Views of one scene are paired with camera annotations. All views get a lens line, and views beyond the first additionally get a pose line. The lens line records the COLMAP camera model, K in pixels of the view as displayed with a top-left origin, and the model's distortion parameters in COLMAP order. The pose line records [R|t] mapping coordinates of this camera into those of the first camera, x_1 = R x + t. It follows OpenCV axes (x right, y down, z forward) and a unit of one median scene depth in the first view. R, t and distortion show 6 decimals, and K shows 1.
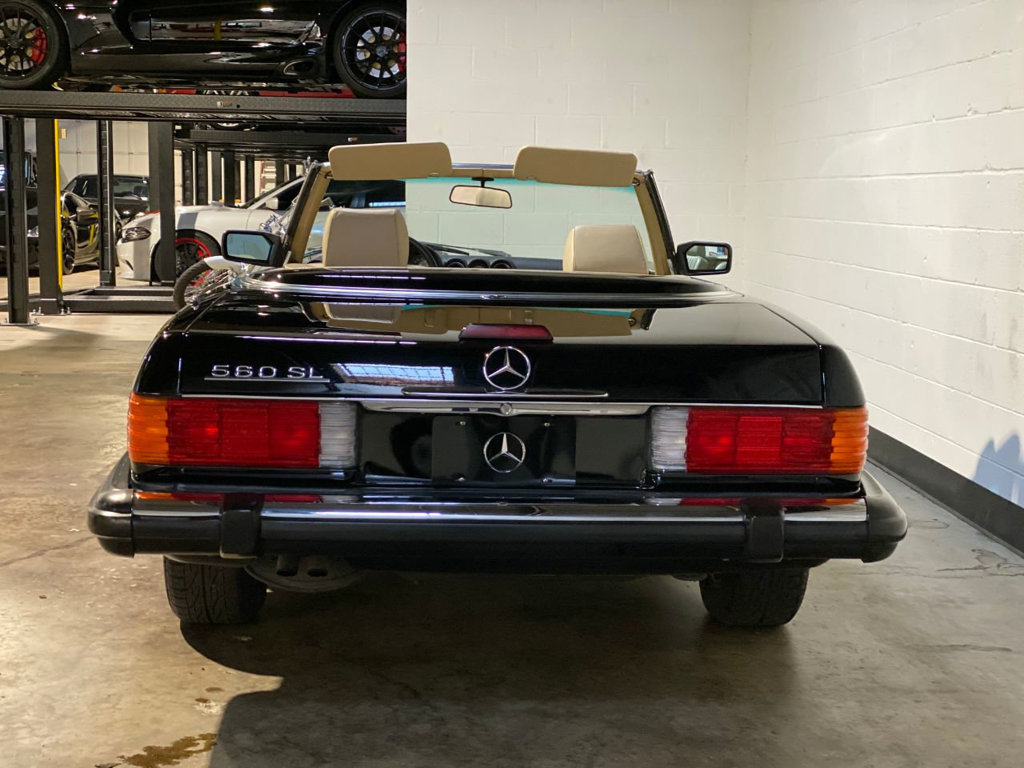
lens RADIAL K [[1543.4, 0, 534.5], [0, 1543.4, 369.7], [0, 0, 1]] dist [0.085523, 0.000000]
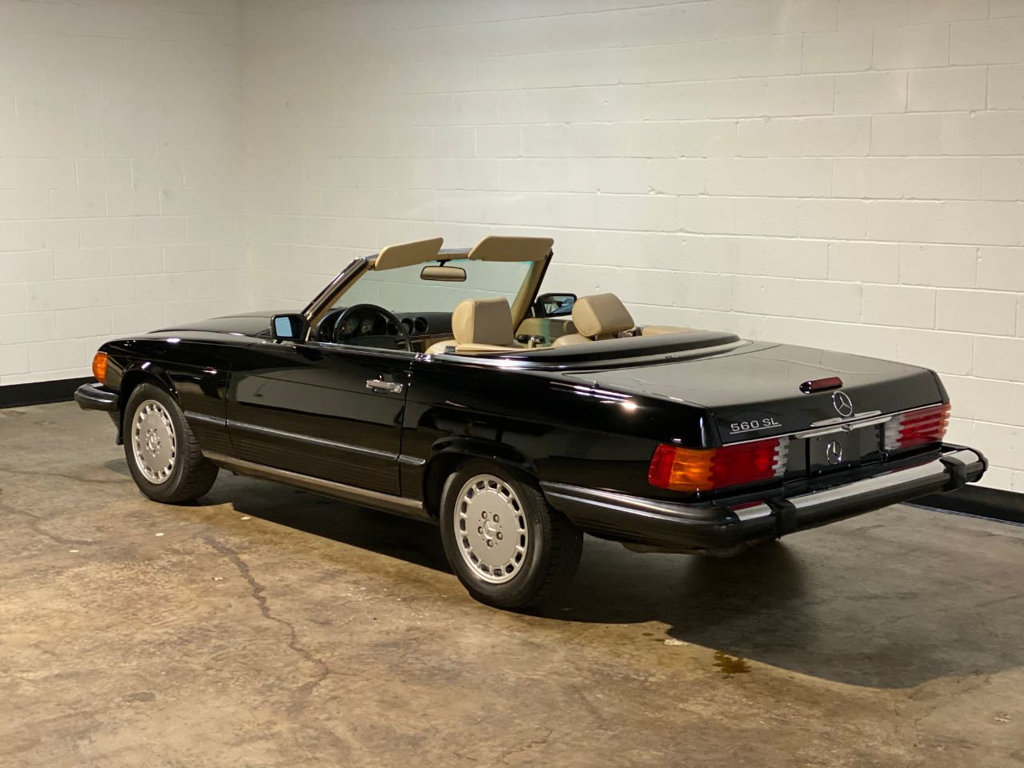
lens RADIAL K [[1543.4, 0, 532.1], [0, 1543.4, 375.6], [0, 0, 1]] dist [0.085523, 0.000000]
pose [[0.756479, -0.111519, 0.644441, -1.206976], [0.086704, 0.993758, 0.070189, -0.159763], [-0.648246, 0.002779, 0.761426, -0.086399]]
